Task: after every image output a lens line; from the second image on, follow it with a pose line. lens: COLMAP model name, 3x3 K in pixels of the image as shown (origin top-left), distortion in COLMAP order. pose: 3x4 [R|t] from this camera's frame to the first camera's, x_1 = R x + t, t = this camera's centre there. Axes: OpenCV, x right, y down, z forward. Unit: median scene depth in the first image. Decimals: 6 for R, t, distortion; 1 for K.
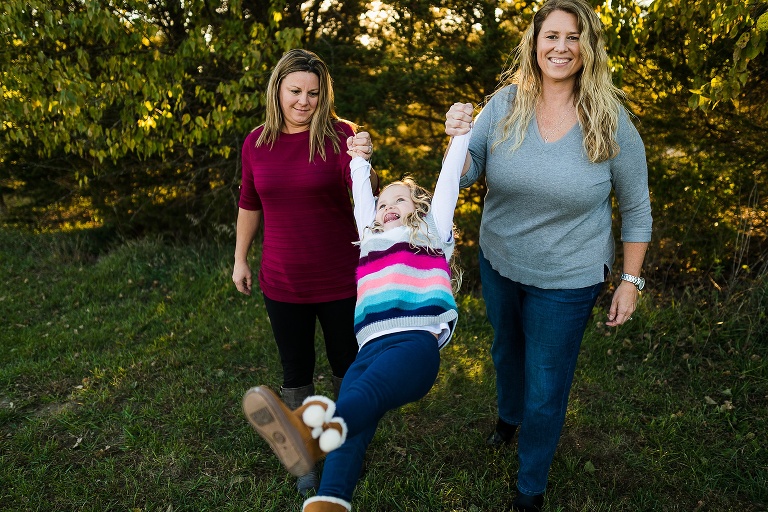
lens RADIAL K [[641.1, 0, 384.0], [0, 641.1, 256.0], [0, 0, 1]] dist [0.008402, 0.004013]
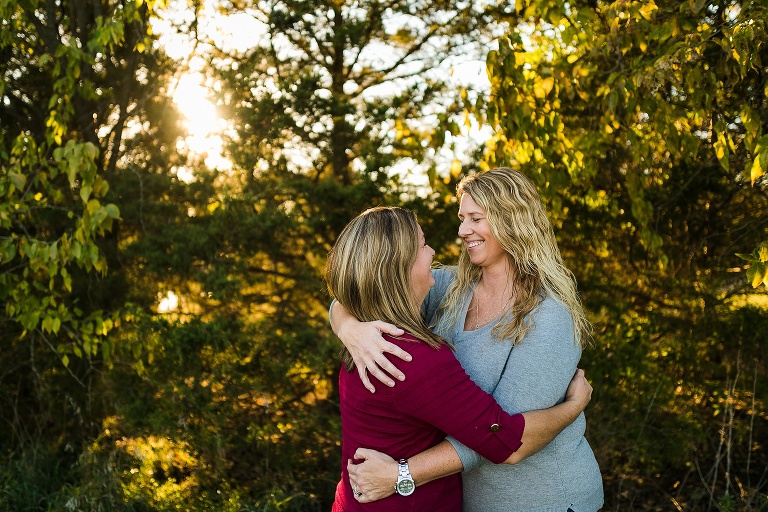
lens RADIAL K [[683.4, 0, 384.0], [0, 683.4, 256.0], [0, 0, 1]] dist [0.002704, 0.008617]
pose [[0.962563, 0.013234, 0.270734, -0.030497], [0.046001, 0.976344, -0.211274, -0.076096], [-0.267126, 0.215819, 0.939184, 0.272071]]
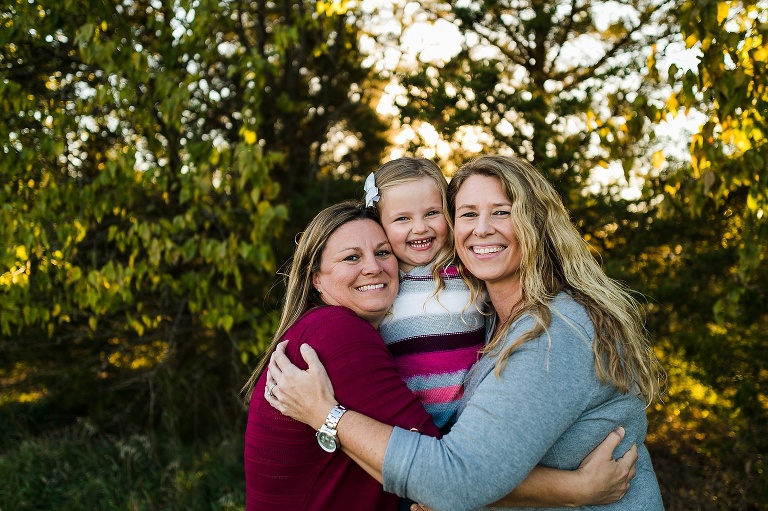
lens RADIAL K [[664.3, 0, 384.0], [0, 664.3, 255.5], [0, 0, 1]] dist [0.009457, 0.005274]
pose [[0.998071, 0.025310, -0.056698, 0.032982], [-0.037817, 0.972033, -0.231780, -0.082323], [0.049246, 0.233477, 0.971115, 0.337752]]
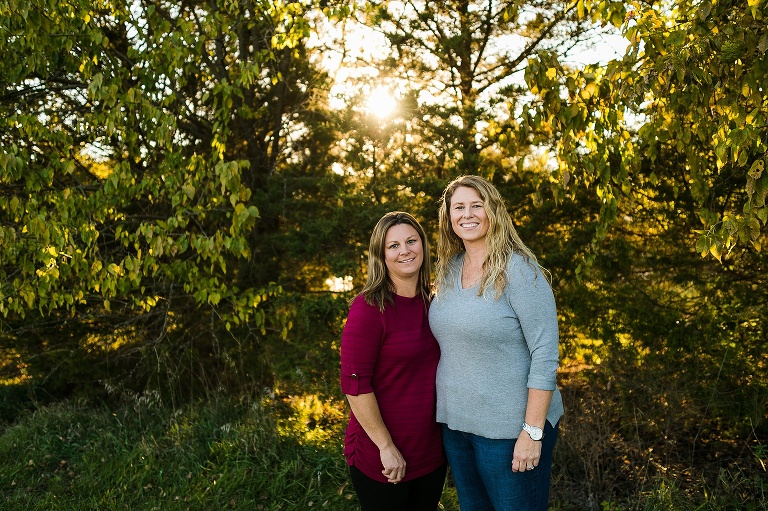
lens RADIAL K [[690.1, 0, 384.0], [0, 690.1, 255.5], [0, 0, 1]] dist [0.011082, 0.016062]
pose [[0.999833, -0.017260, 0.006087, 0.053652], [0.018115, 0.980719, -0.194584, -0.042963], [-0.002611, 0.194662, 0.980867, 0.107765]]
